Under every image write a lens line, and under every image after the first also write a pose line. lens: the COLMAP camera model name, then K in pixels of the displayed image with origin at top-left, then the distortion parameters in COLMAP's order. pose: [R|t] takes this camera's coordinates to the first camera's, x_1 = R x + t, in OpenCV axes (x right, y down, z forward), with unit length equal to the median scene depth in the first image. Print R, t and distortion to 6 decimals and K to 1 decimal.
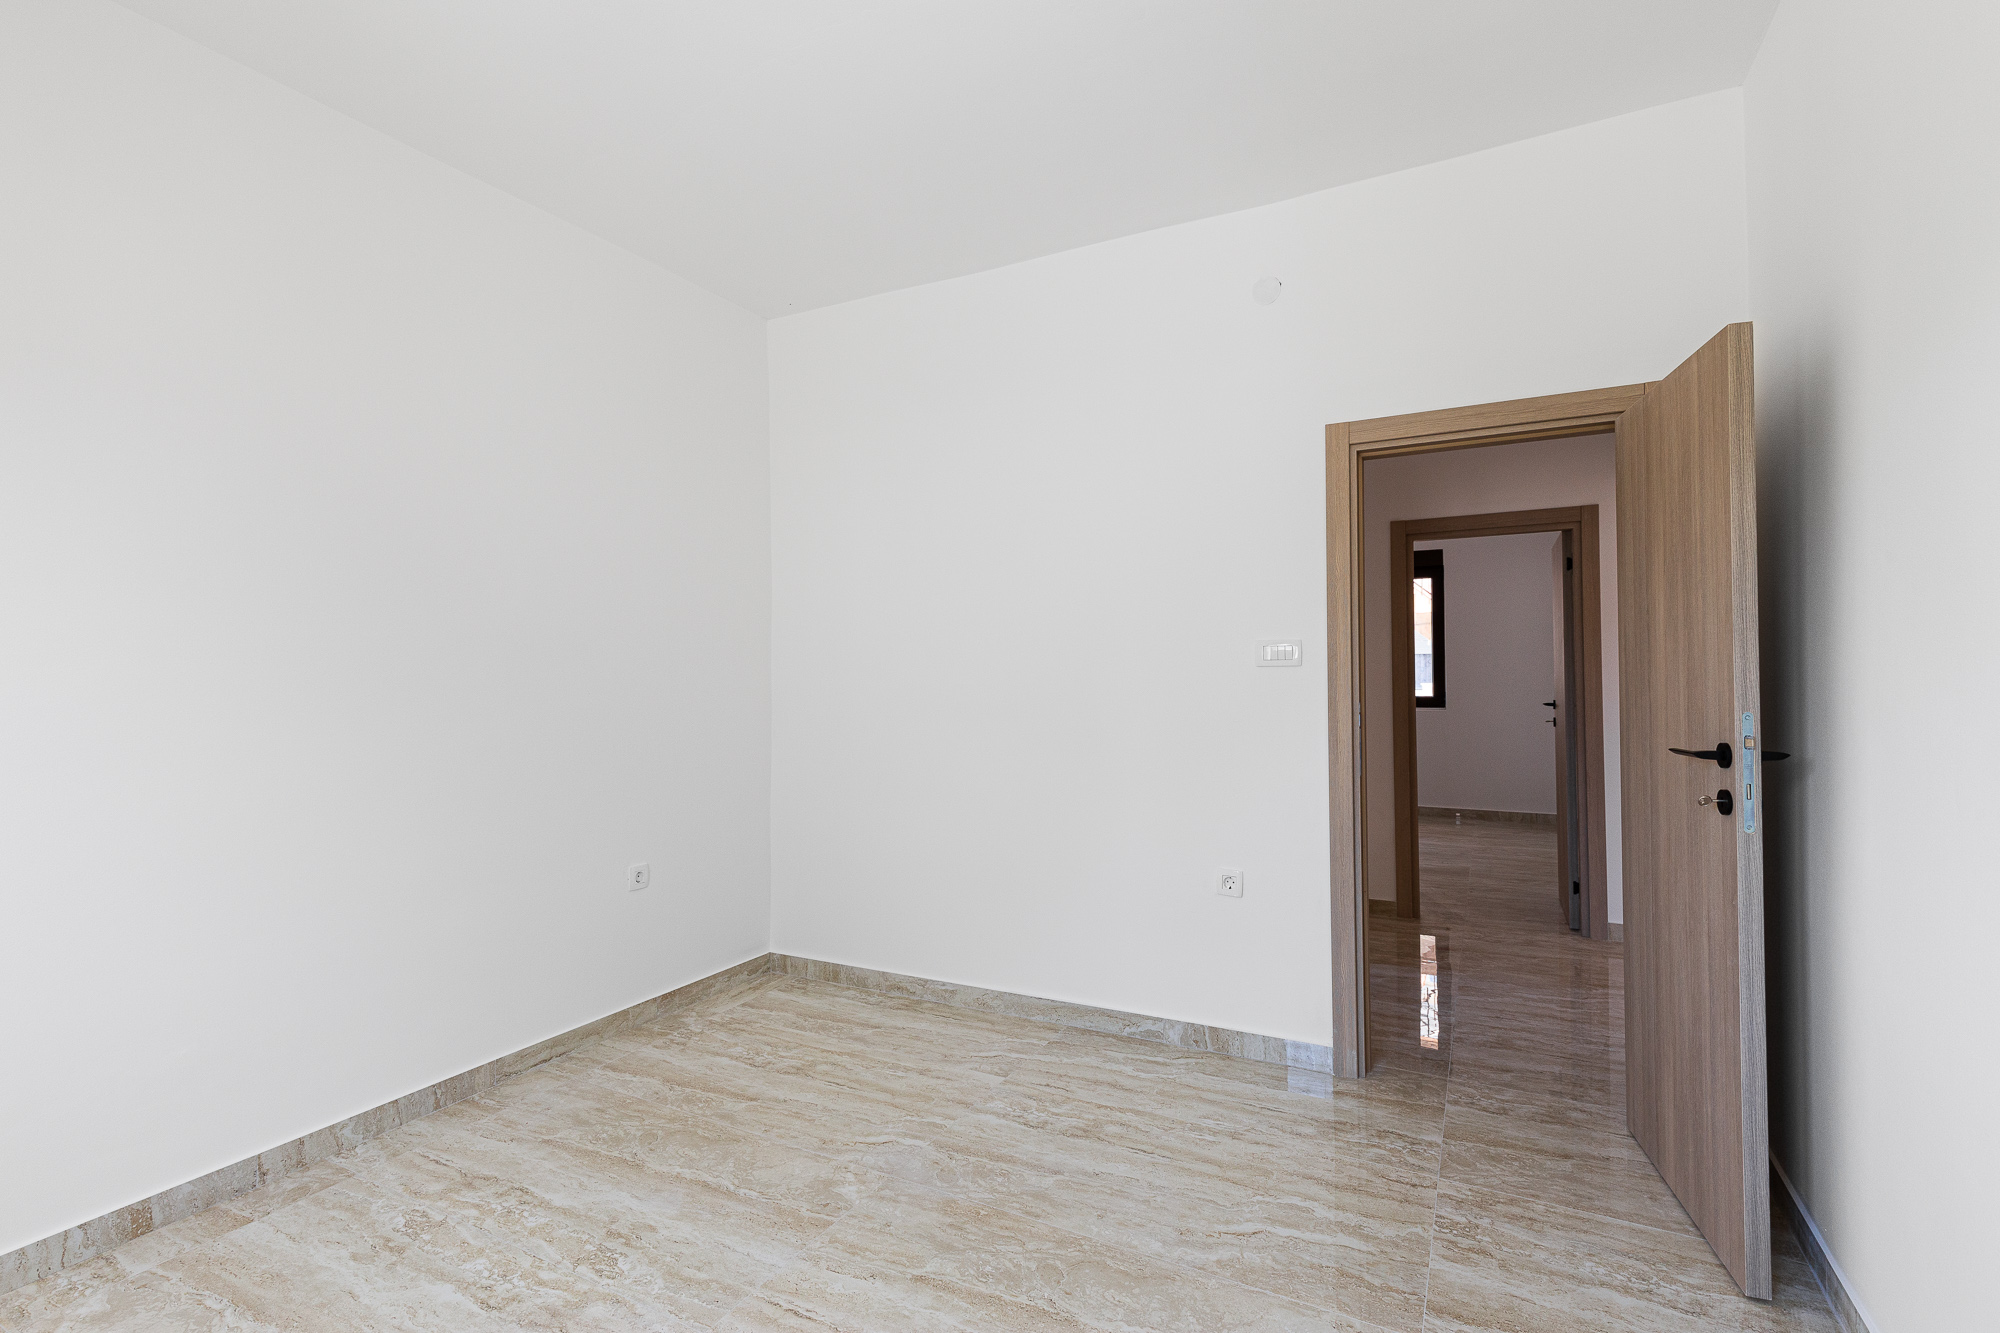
lens RADIAL K [[919.7, 0, 1001.0], [0, 919.7, 653.0], [0, 0, 1]] dist [-0.002848, 0.005706]
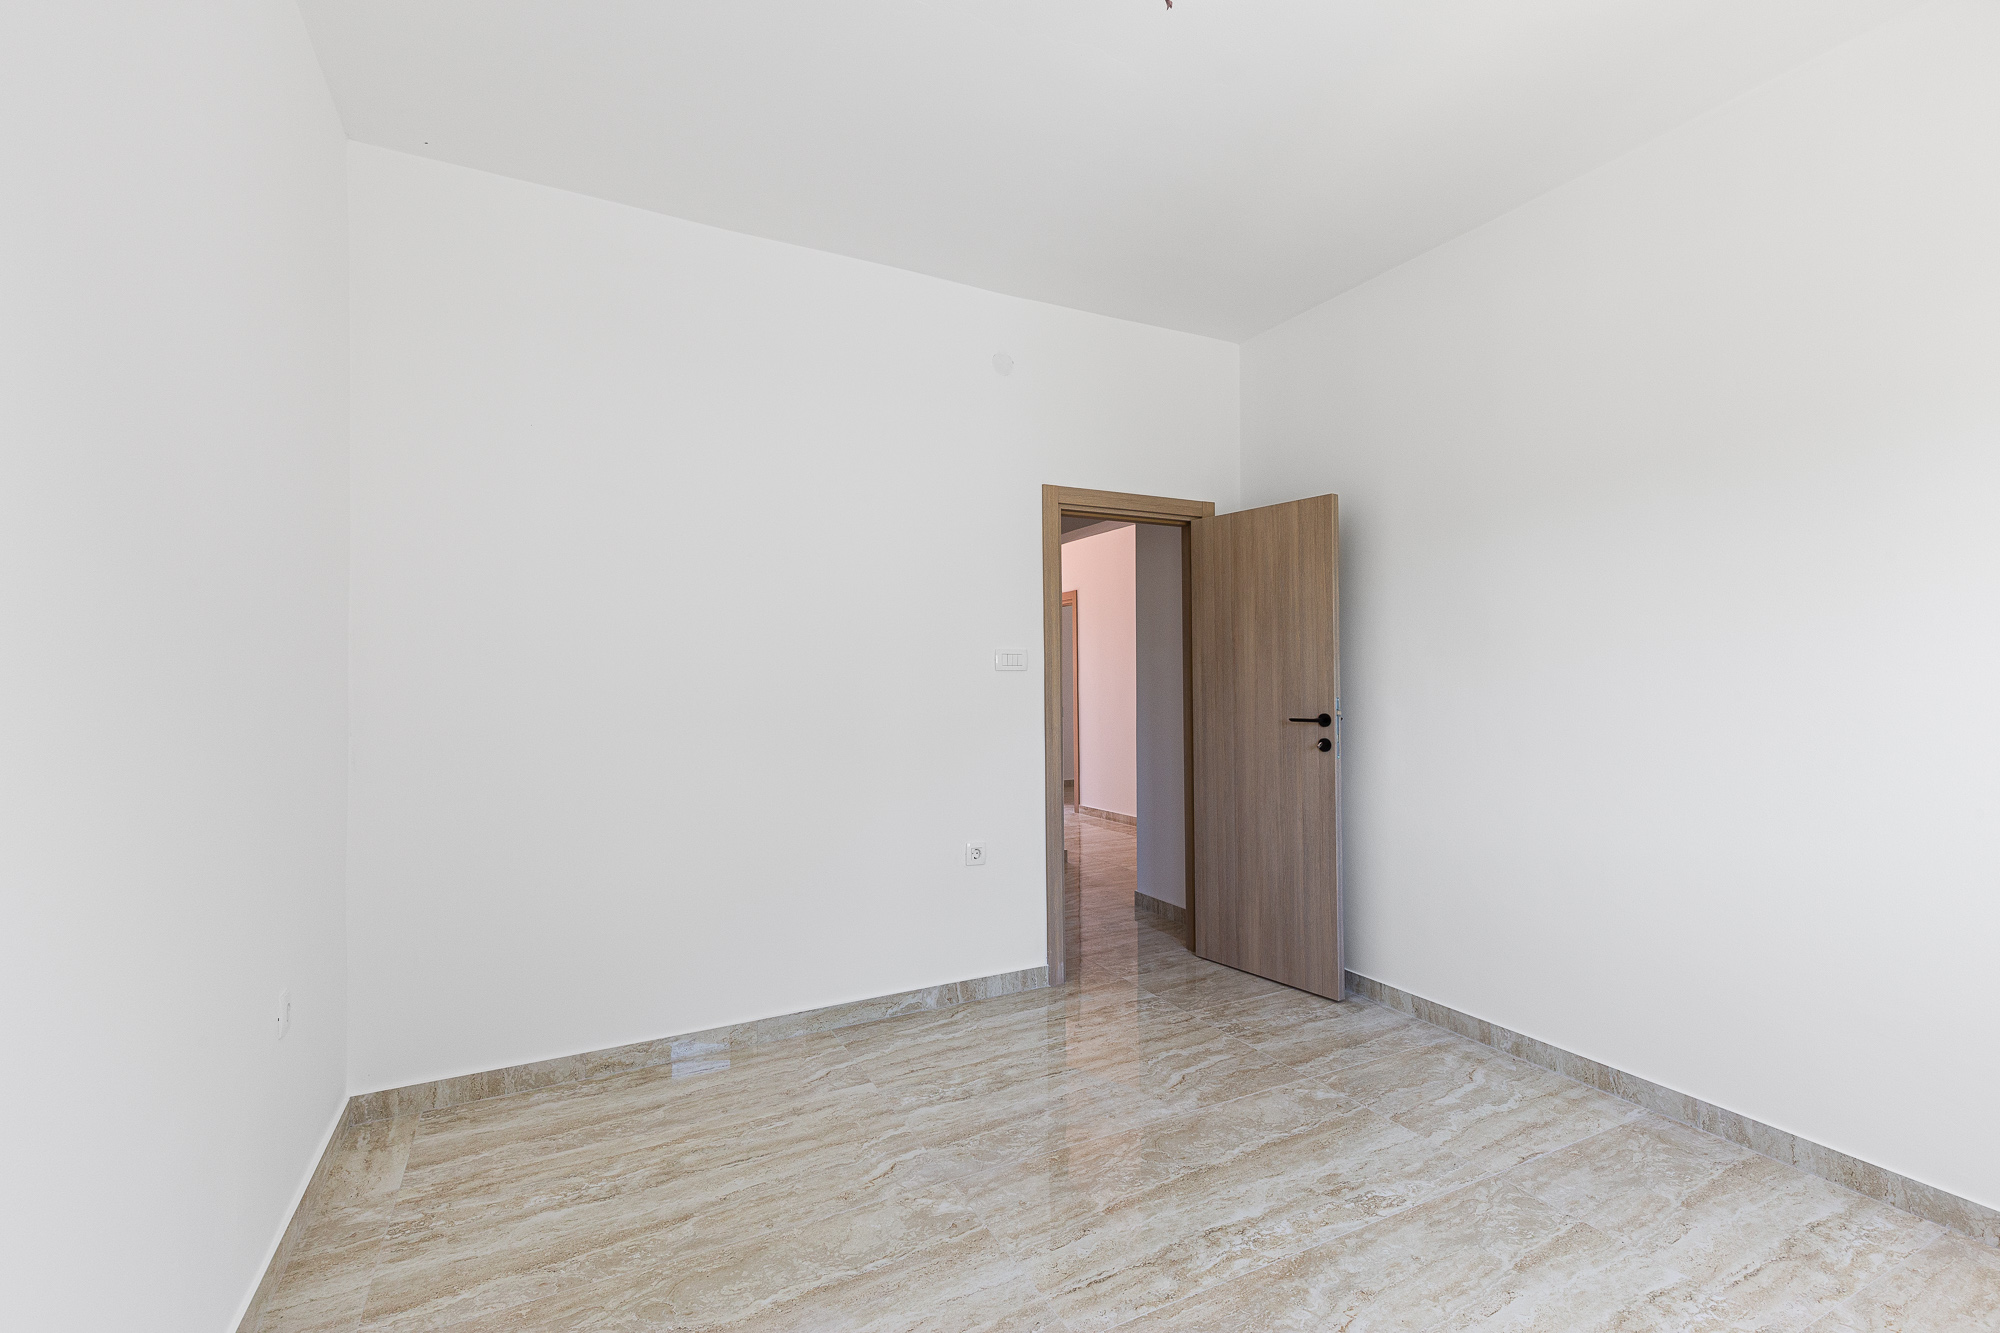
lens RADIAL K [[919.7, 0, 997.6], [0, 919.7, 680.4], [0, 0, 1]] dist [-0.002848, 0.005706]
pose [[0.574066, -0.011194, 0.818732, -0.722308], [-0.009646, 0.999745, 0.020432, -0.001532], [-0.818752, -0.019627, 0.573812, 0.308257]]
